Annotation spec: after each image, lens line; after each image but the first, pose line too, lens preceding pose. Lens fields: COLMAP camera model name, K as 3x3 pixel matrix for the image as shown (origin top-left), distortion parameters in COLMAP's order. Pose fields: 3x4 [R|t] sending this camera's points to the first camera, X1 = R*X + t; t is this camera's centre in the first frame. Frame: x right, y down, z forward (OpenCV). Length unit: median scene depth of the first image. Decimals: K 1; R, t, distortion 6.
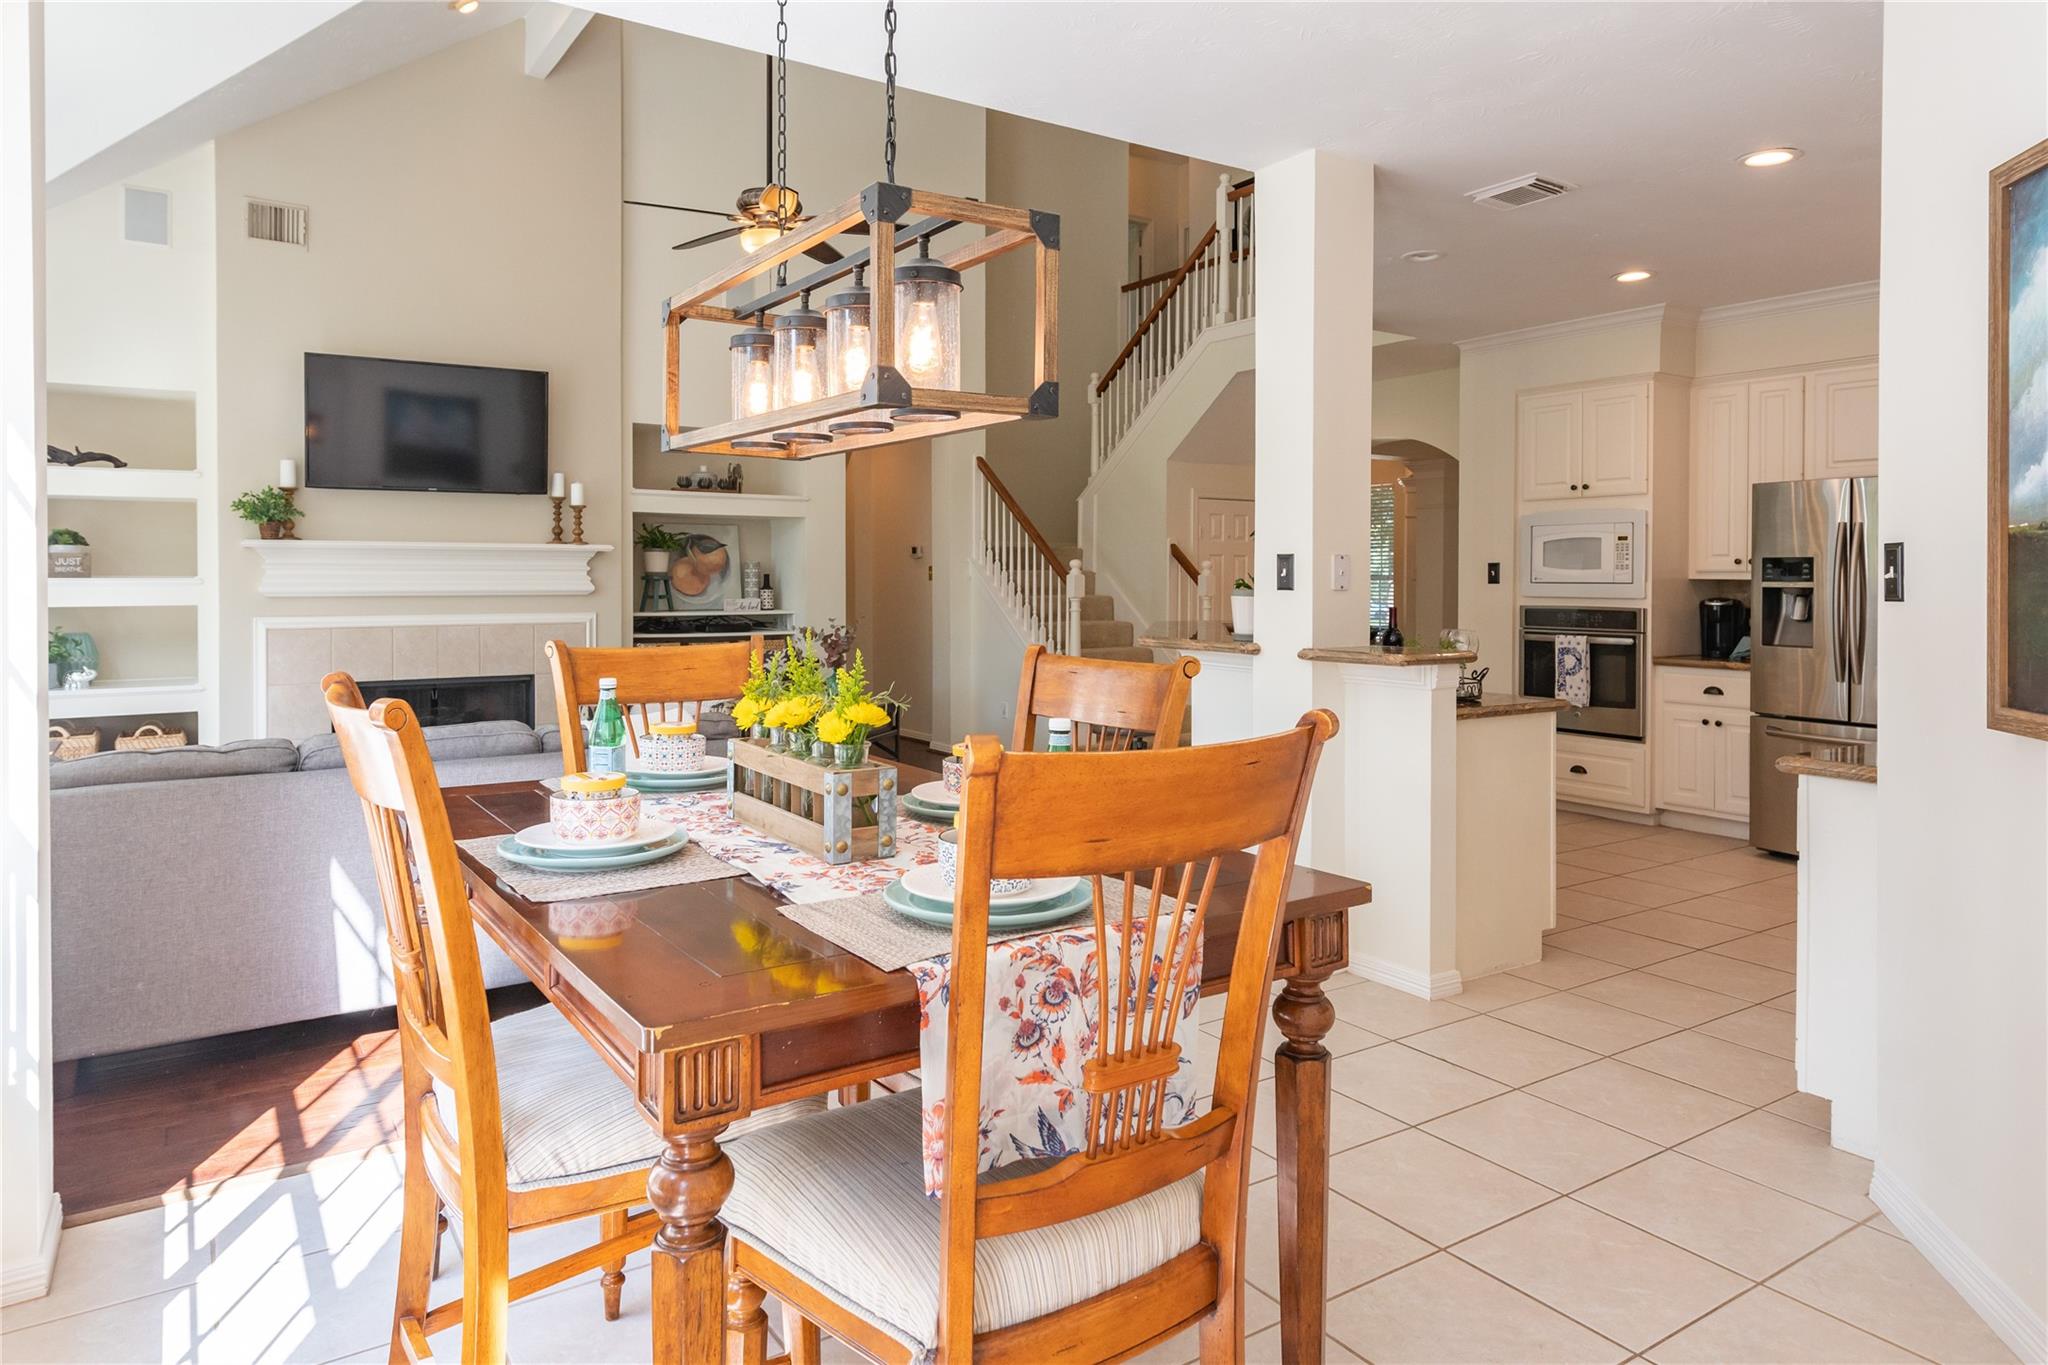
lens RADIAL K [[1272.0, 0, 1032.7], [0, 1272.0, 591.3], [0, 0, 1]] dist [0.017477, -0.000419]
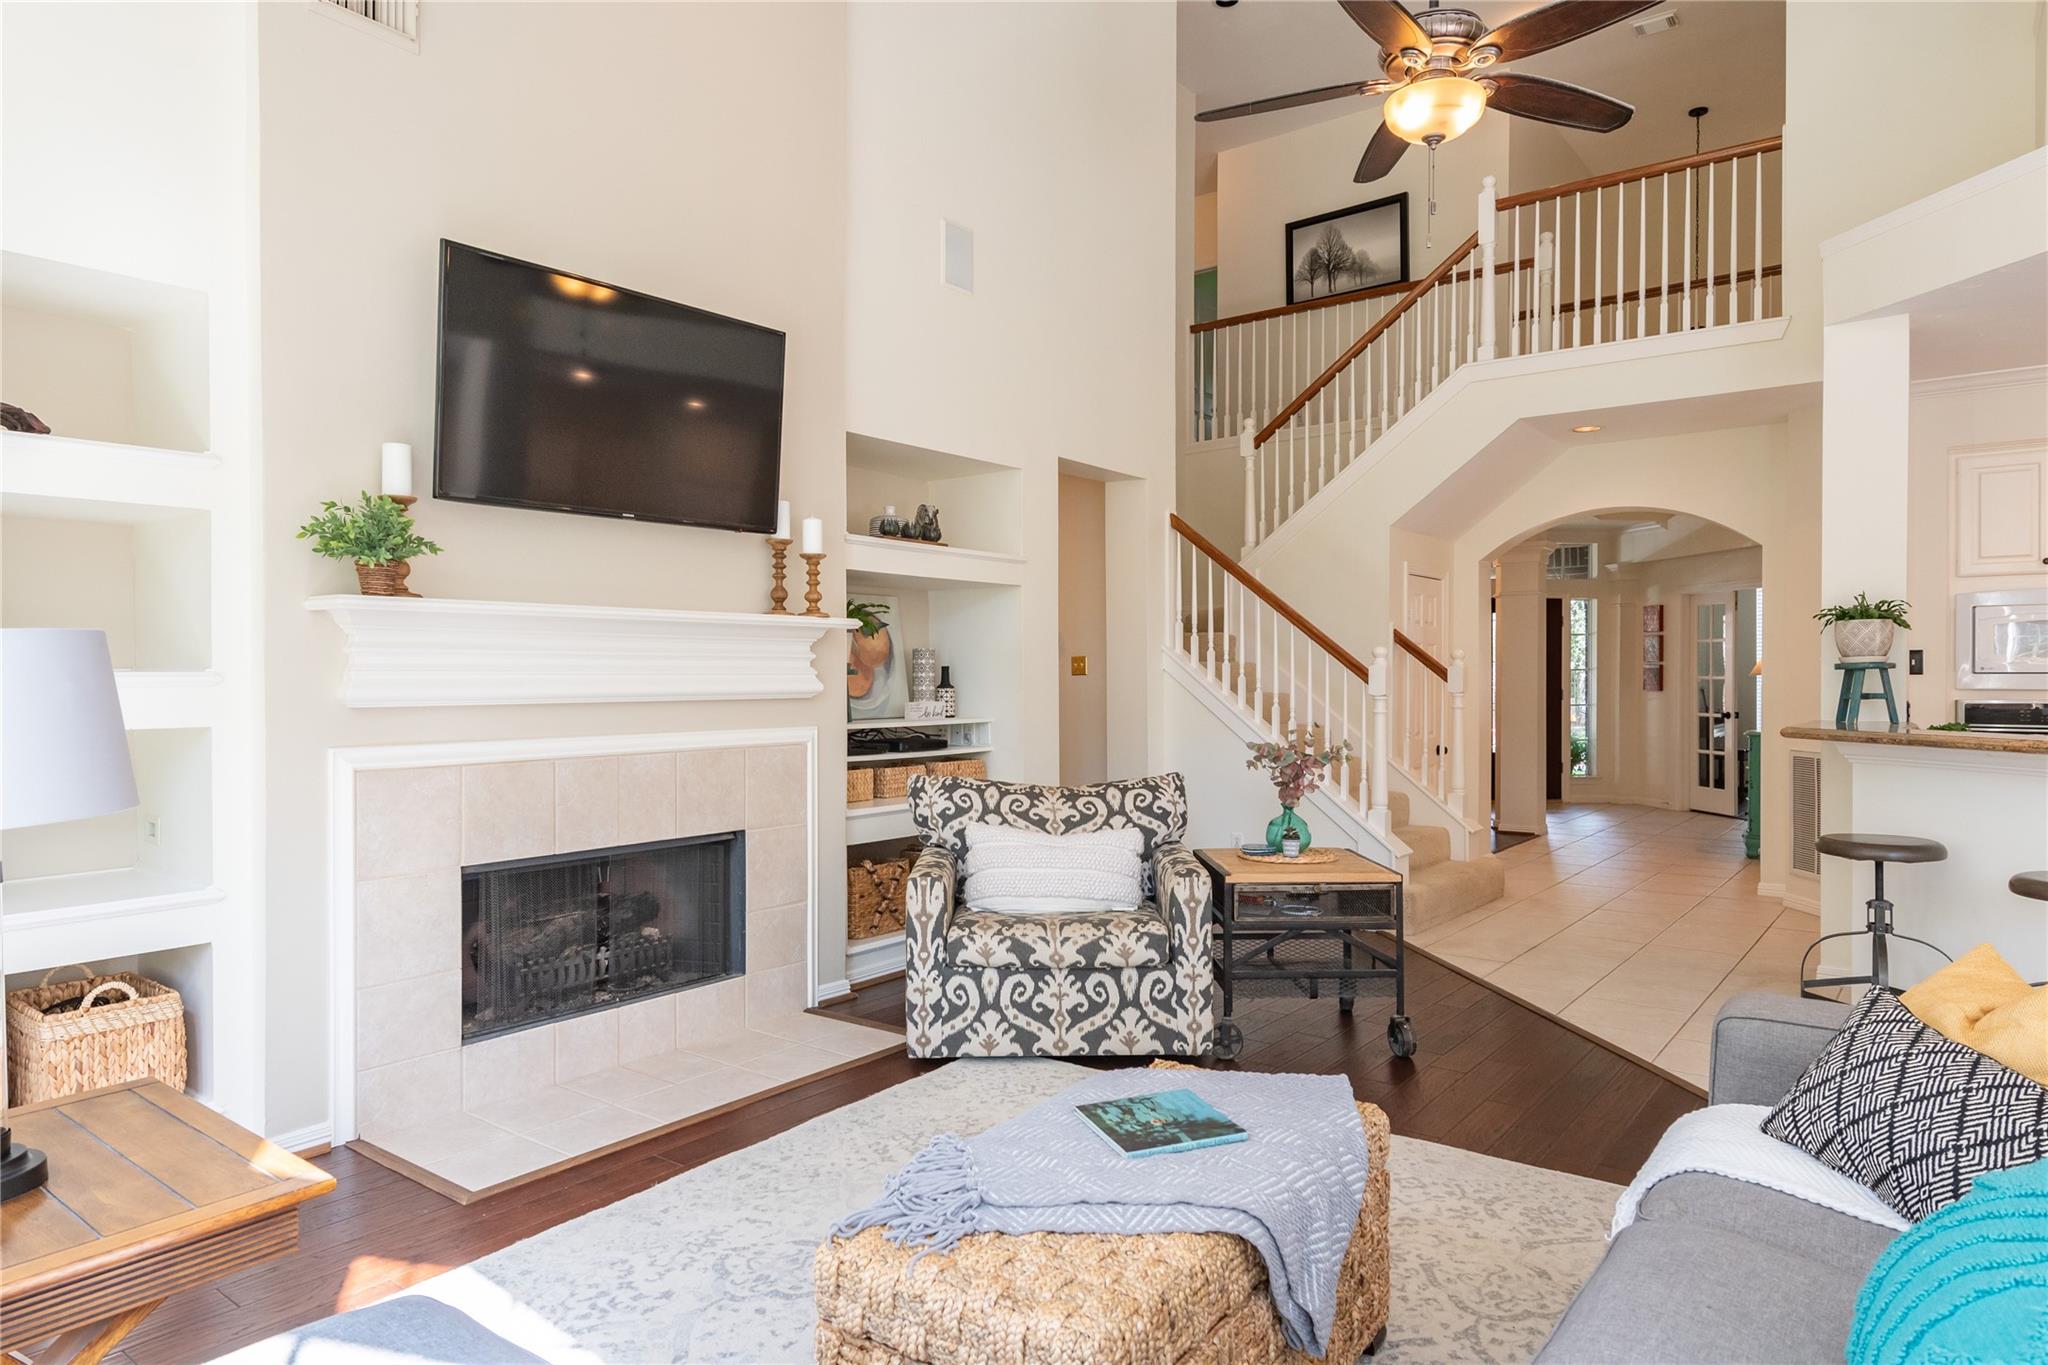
lens RADIAL K [[1240.8, 0, 1033.3], [0, 1240.8, 676.9], [0, 0, 1]] dist [0.019385, -0.001883]
pose [[0.947374, -0.004113, 0.320104, -0.490411], [0.007543, 0.999927, -0.009479, -0.001095], [-0.320041, 0.011395, 0.947335, 0.429729]]
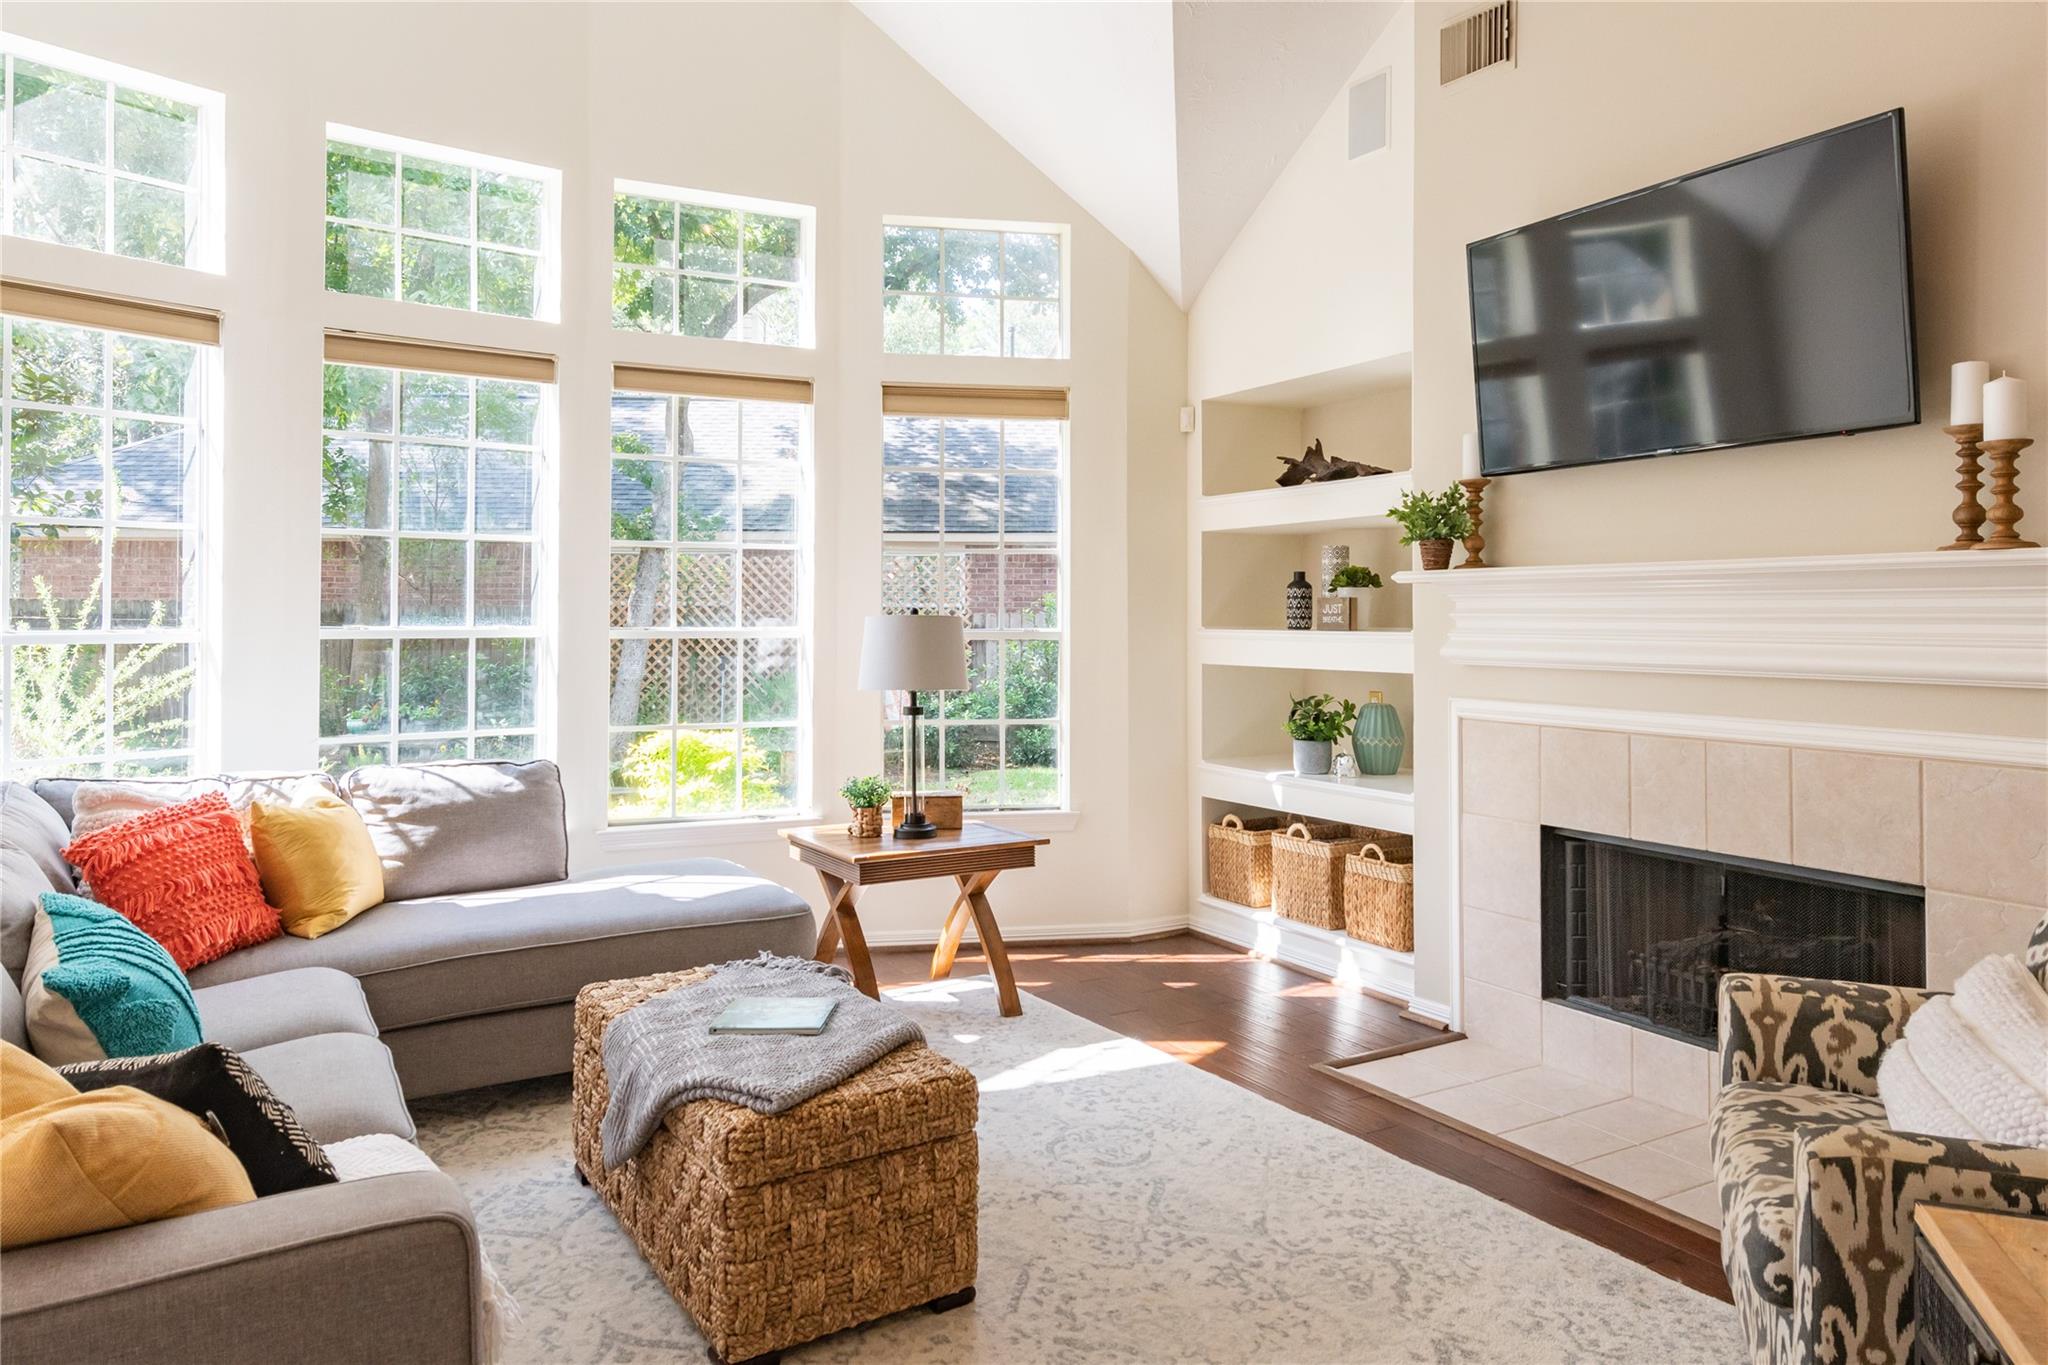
lens RADIAL K [[1325.5, 0, 1031.1], [0, 1325.5, 597.1], [0, 0, 1]] dist [0.015466, -0.001750]
pose [[-0.058207, -0.016786, -0.998163, 0.039373], [-0.016559, 0.999737, -0.015847, -0.013881], [0.998167, 0.015606, -0.058470, 0.816192]]
